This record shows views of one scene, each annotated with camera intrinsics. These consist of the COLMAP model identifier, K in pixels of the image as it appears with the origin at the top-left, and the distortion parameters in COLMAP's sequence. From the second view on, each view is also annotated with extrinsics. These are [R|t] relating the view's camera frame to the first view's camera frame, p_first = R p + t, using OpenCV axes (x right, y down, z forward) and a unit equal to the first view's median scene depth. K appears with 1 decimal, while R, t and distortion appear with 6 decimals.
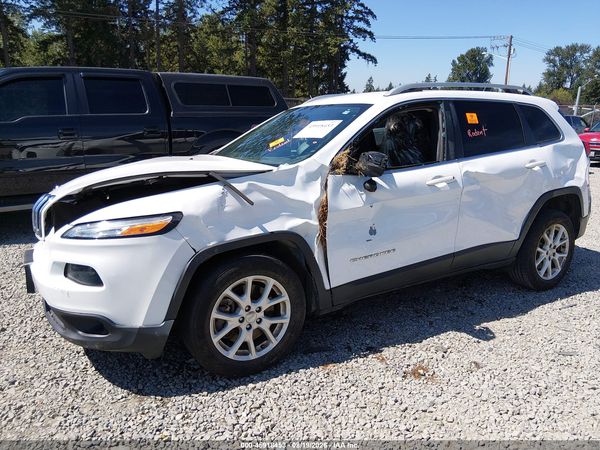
lens RADIAL K [[451.3, 0, 298.5], [0, 451.3, 222.6], [0, 0, 1]] dist [0.088104, -0.148789]
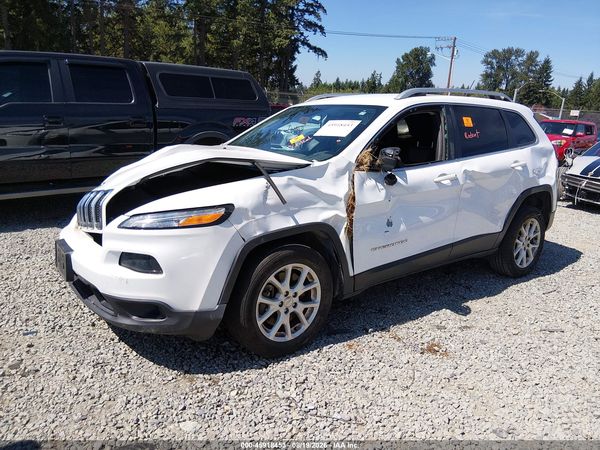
lens RADIAL K [[451.3, 0, 298.5], [0, 451.3, 222.6], [0, 0, 1]] dist [0.088104, -0.148789]
pose [[0.992925, 0.006865, 0.118548, -0.171274], [-0.008876, 0.999825, 0.016445, 0.001132], [-0.118414, -0.017380, 0.992812, -0.059983]]
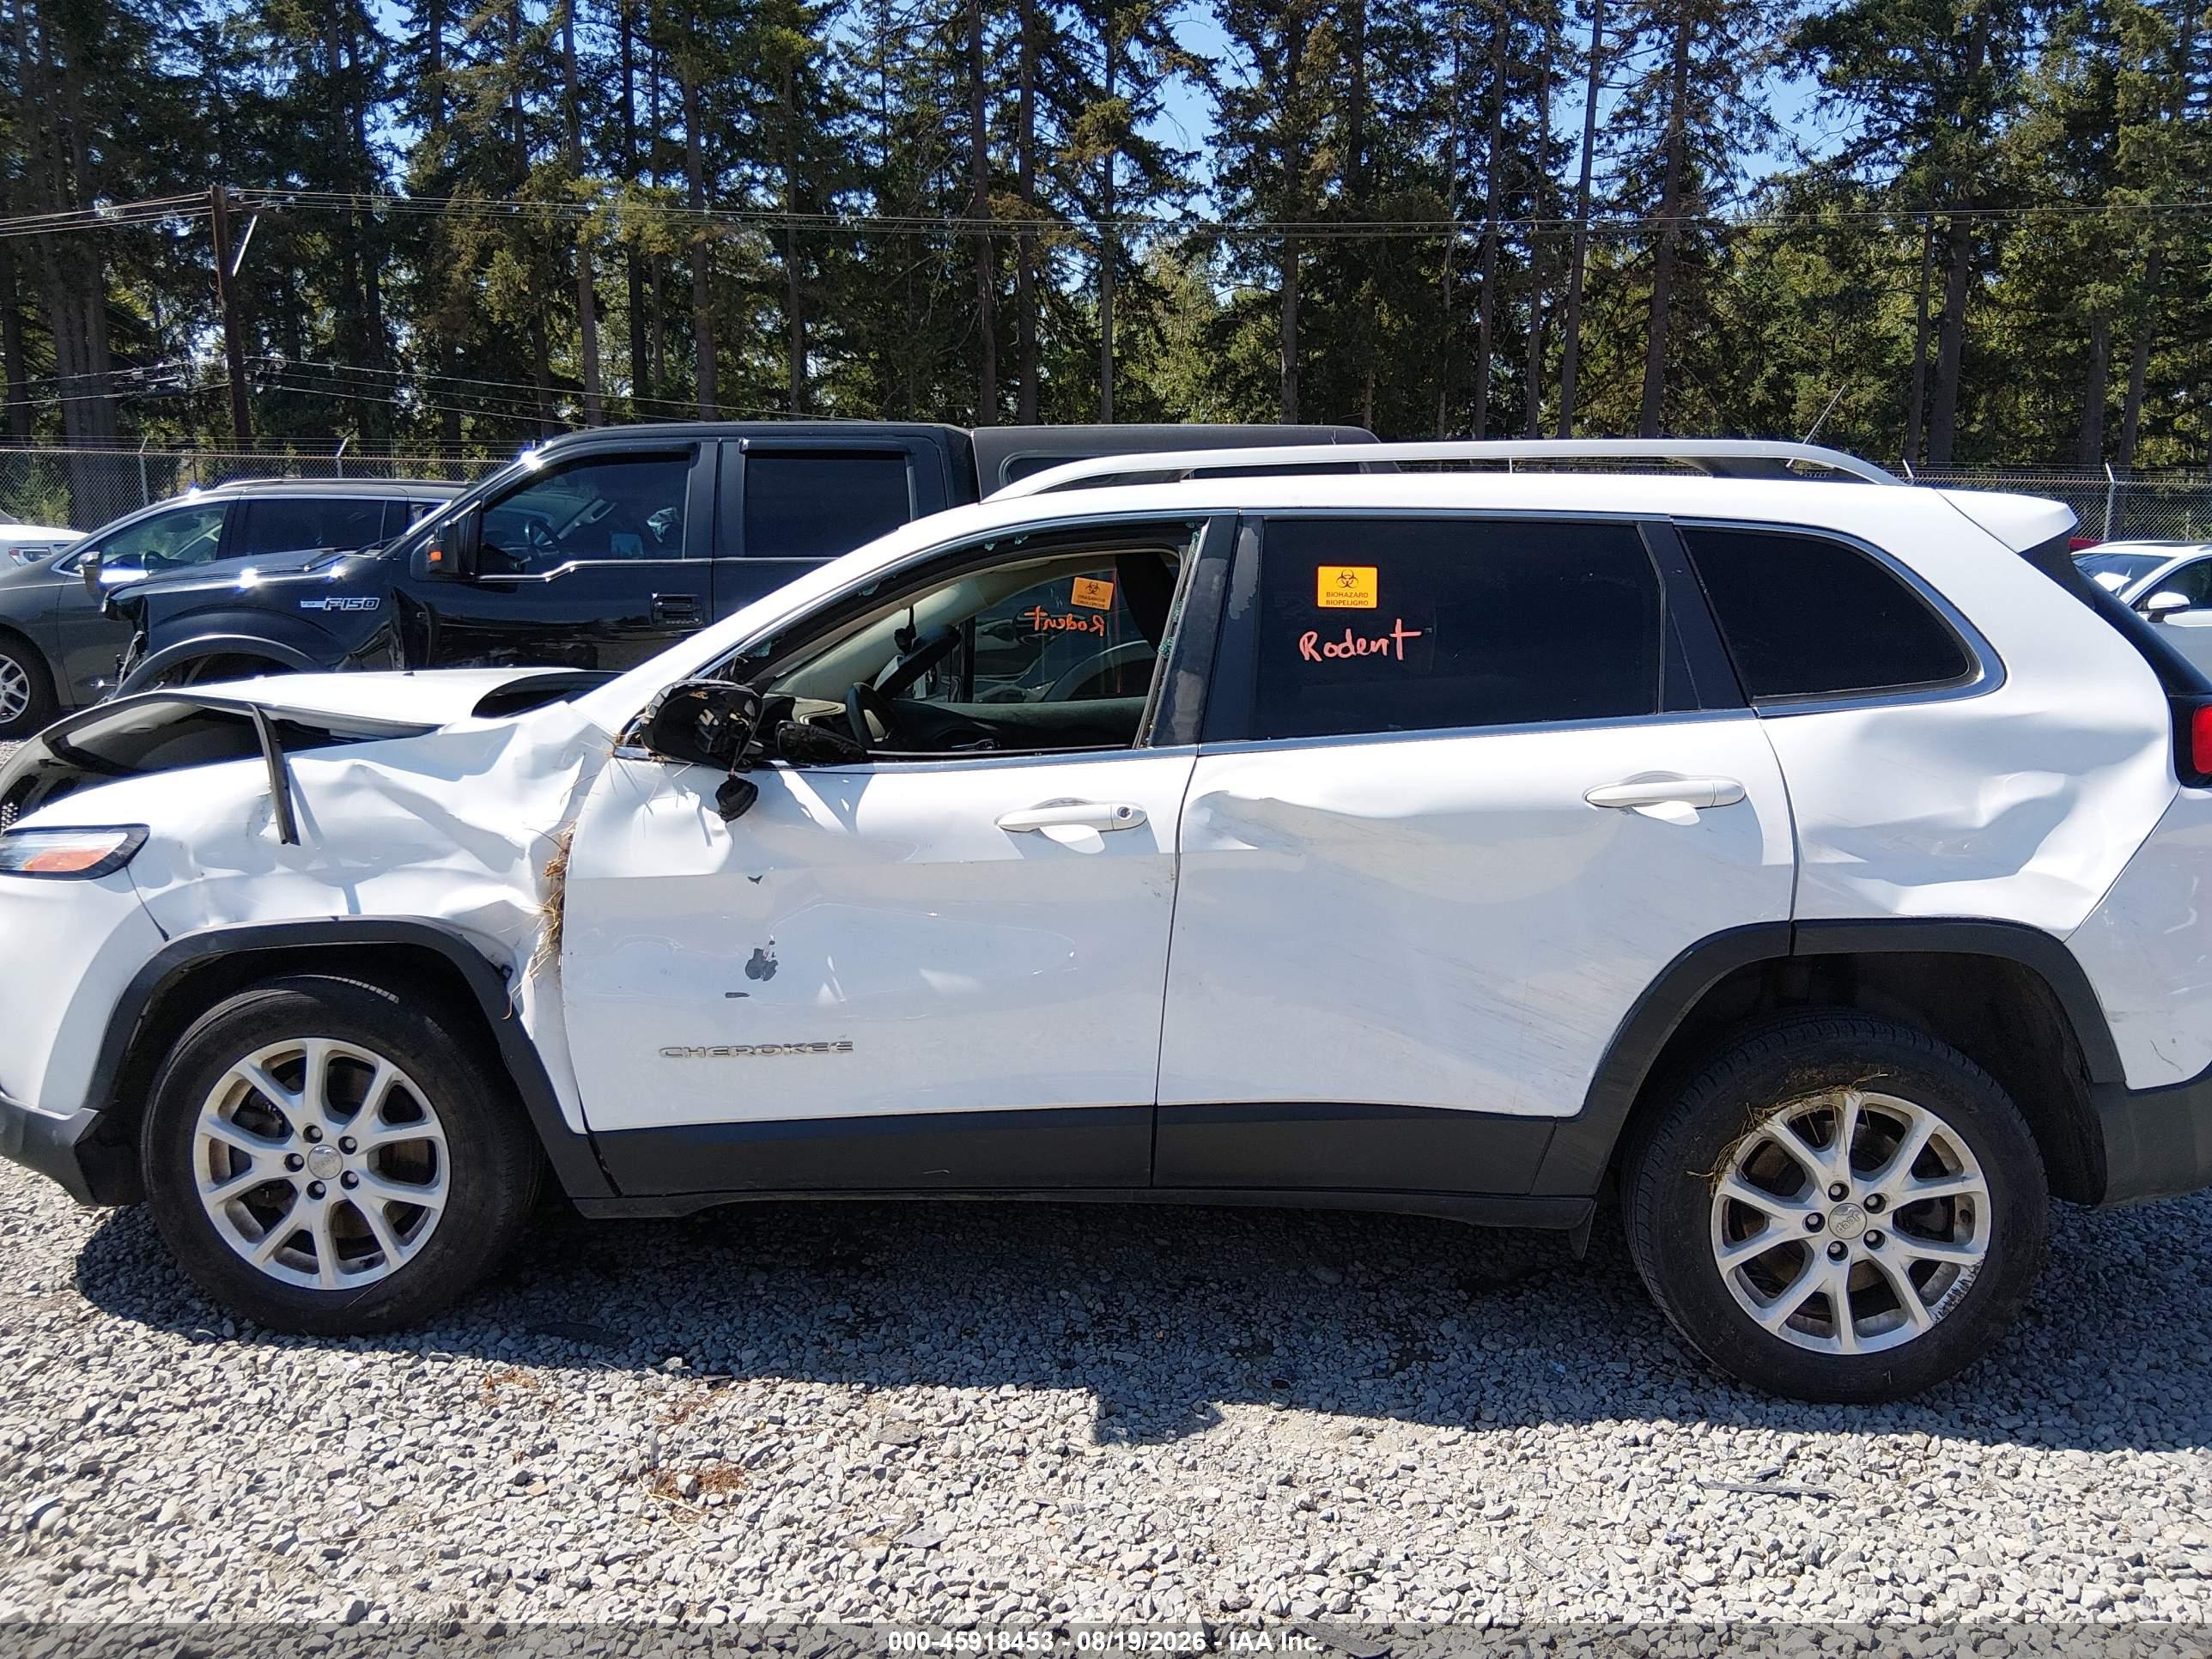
lens RADIAL K [[1663.8, 0, 1100.4], [0, 1663.8, 820.6], [0, 0, 1]] dist [0.088104, -0.148789]
pose [[0.833653, 0.089471, -0.544993, 0.844399], [-0.127826, 0.991254, -0.032796, -0.060899], [0.537293, 0.097005, 0.837799, 0.197453]]
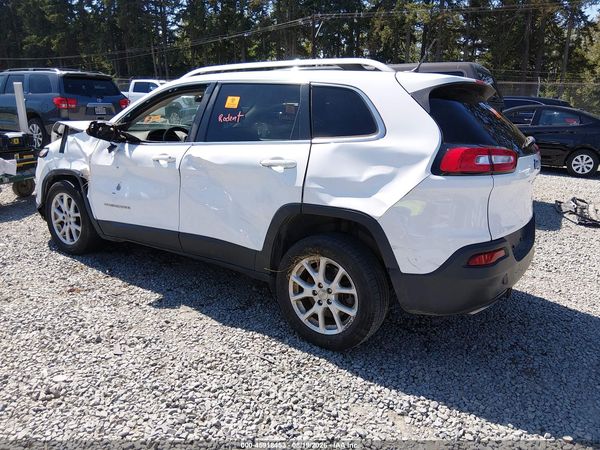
lens RADIAL K [[456.0, 0, 300.0], [0, 456.0, 225.0], [0, 0, 1]] dist [0.082008, -0.115717]
pose [[0.426825, 0.233546, -0.873657, 1.422282], [-0.226376, 0.962913, 0.146810, -0.171141], [0.875542, 0.135113, 0.463865, 0.789590]]
